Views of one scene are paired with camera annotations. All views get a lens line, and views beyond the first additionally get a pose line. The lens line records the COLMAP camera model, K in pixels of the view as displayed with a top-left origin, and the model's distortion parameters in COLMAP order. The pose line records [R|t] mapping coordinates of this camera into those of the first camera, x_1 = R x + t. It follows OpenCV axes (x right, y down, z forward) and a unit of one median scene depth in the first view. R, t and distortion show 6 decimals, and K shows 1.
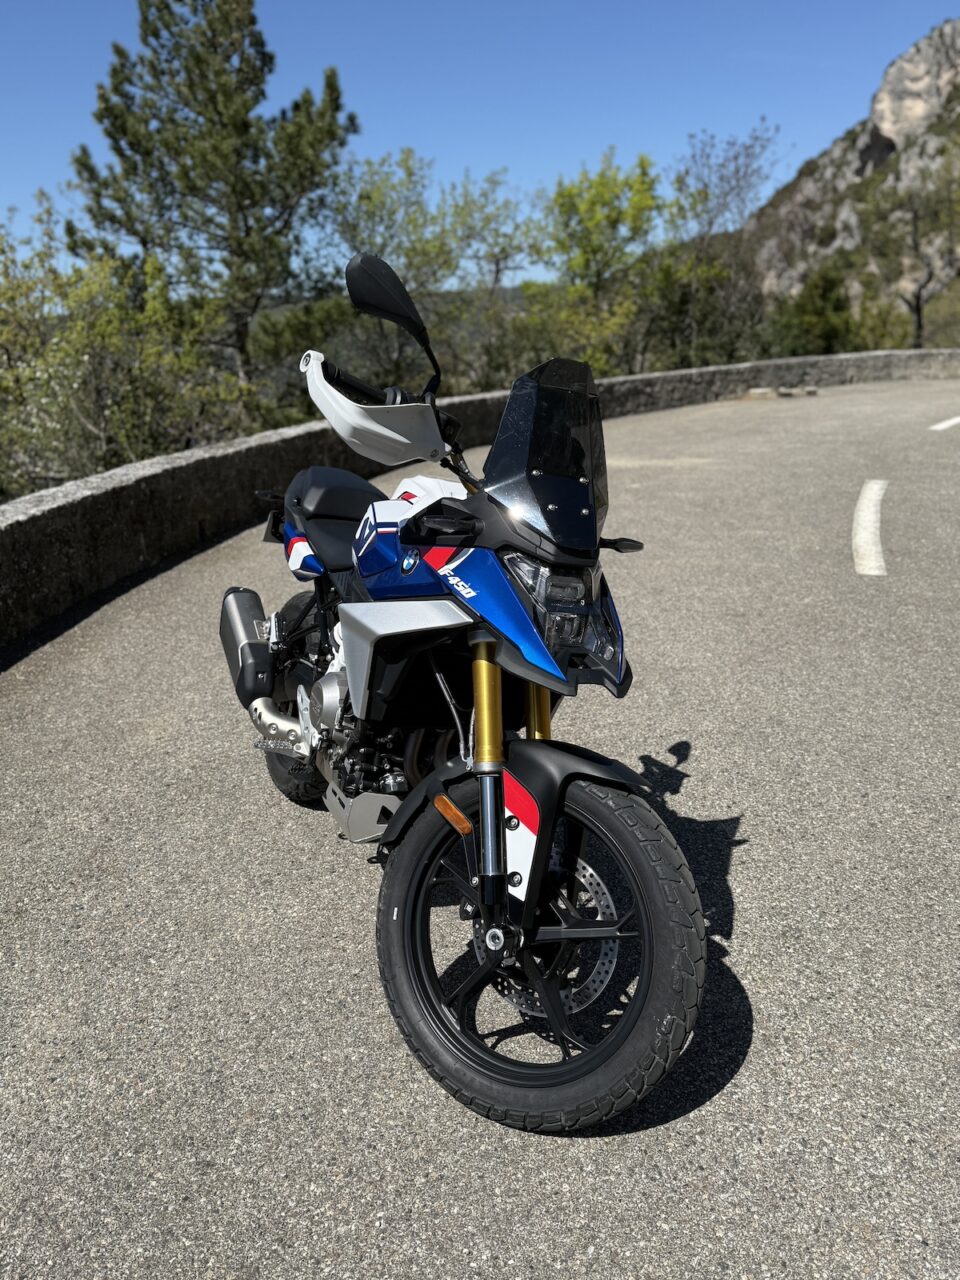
lens RADIAL K [[1016.8, 0, 470.8], [0, 1016.8, 639.6], [0, 0, 1]] dist [0.036771, -0.068119]
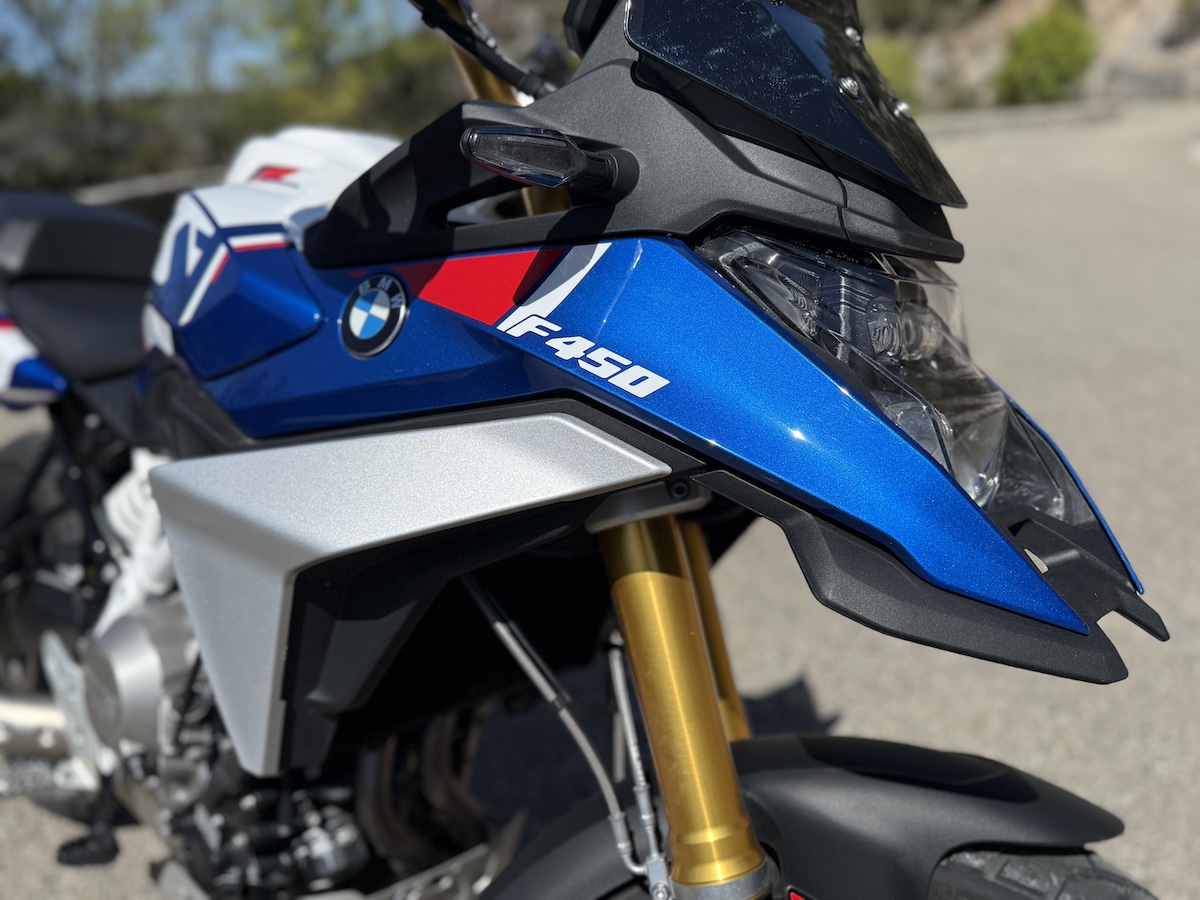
lens RADIAL K [[953.2, 0, 592.2], [0, 953.2, 454.9], [0, 0, 1]] dist [0.036771, -0.068119]
pose [[0.922899, -0.141345, 0.358161, -0.020674], [0.130515, 0.989954, 0.054369, -0.007017], [-0.362248, -0.003432, 0.932076, 0.124813]]
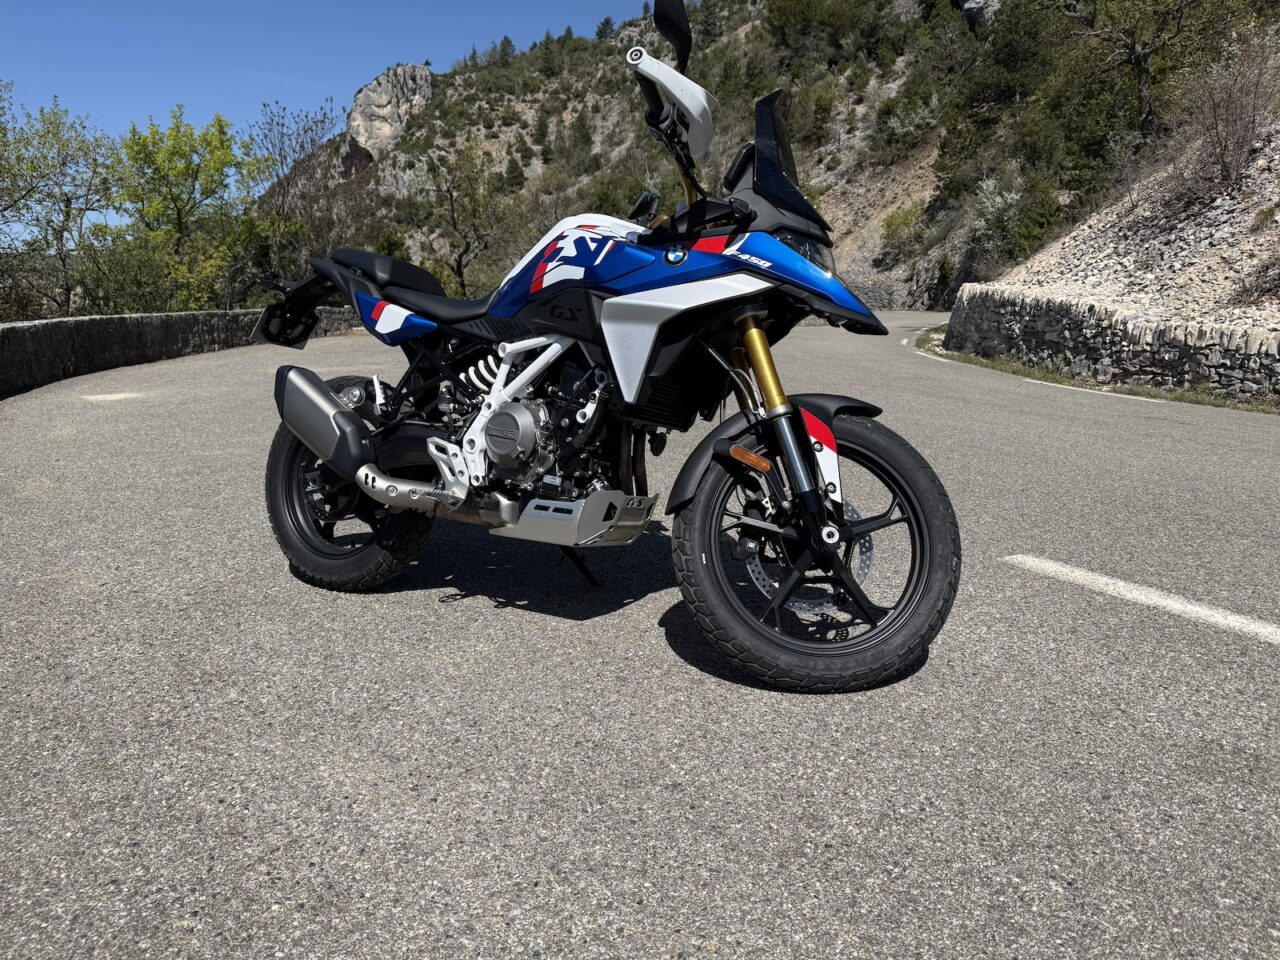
lens RADIAL K [[907.5, 0, 637.2], [0, 907.5, 478.3], [0, 0, 1]] dist [0.003855, -0.006090]
pose [[0.795363, -0.091667, 0.599162, -0.136506], [0.156719, 0.985986, -0.057191, 0.042070], [-0.585523, 0.139387, 0.798583, 0.042417]]
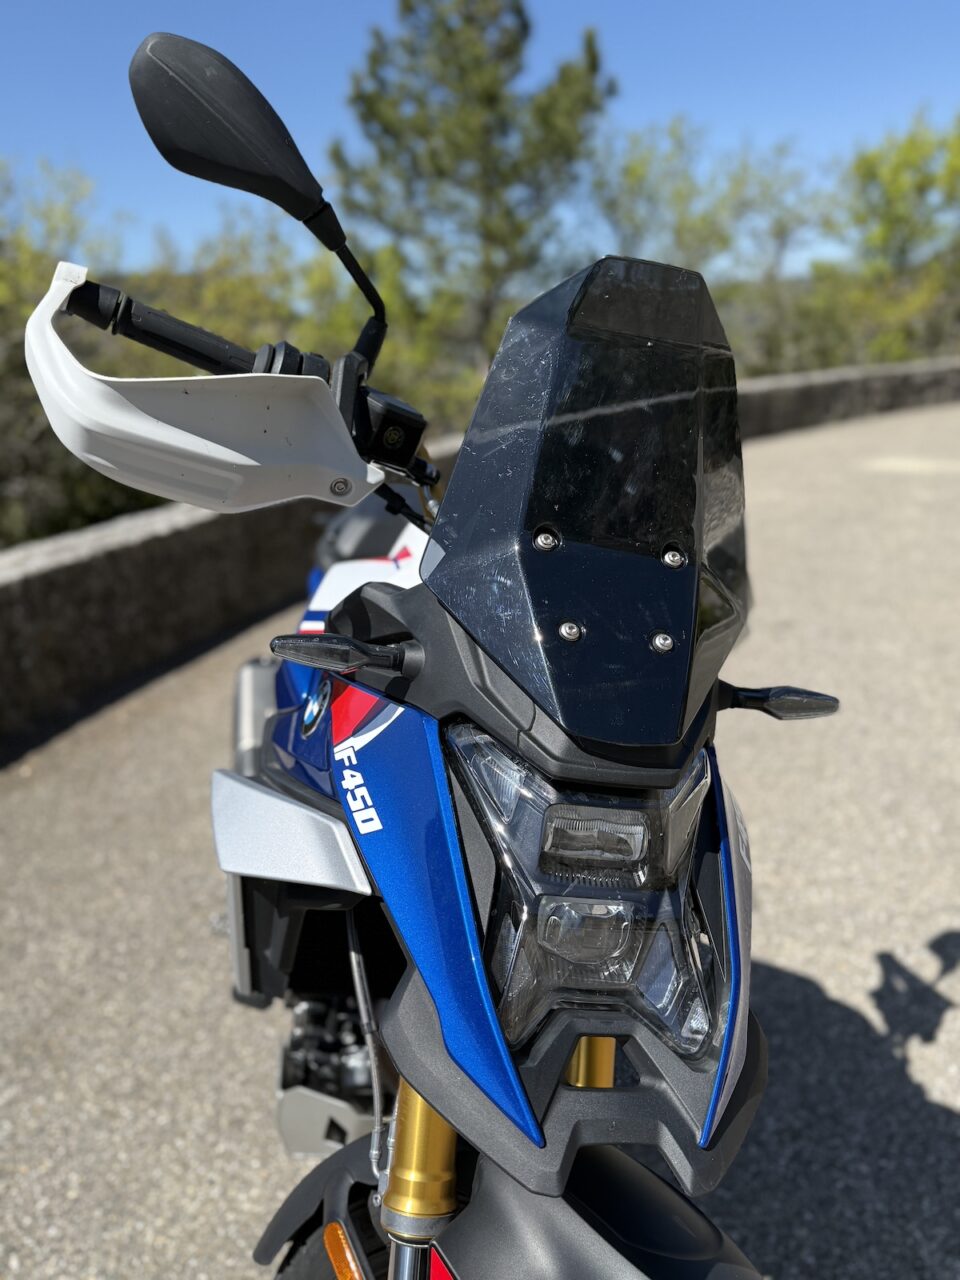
lens RADIAL K [[1016.8, 0, 469.2], [0, 1016.8, 632.4], [0, 0, 1]] dist [0.036771, -0.068119]
pose [[0.963725, 0.053679, -0.261443, 0.024449], [-0.054644, 0.998499, 0.003583, -0.021626], [0.261244, 0.010833, 0.965212, 0.102290]]
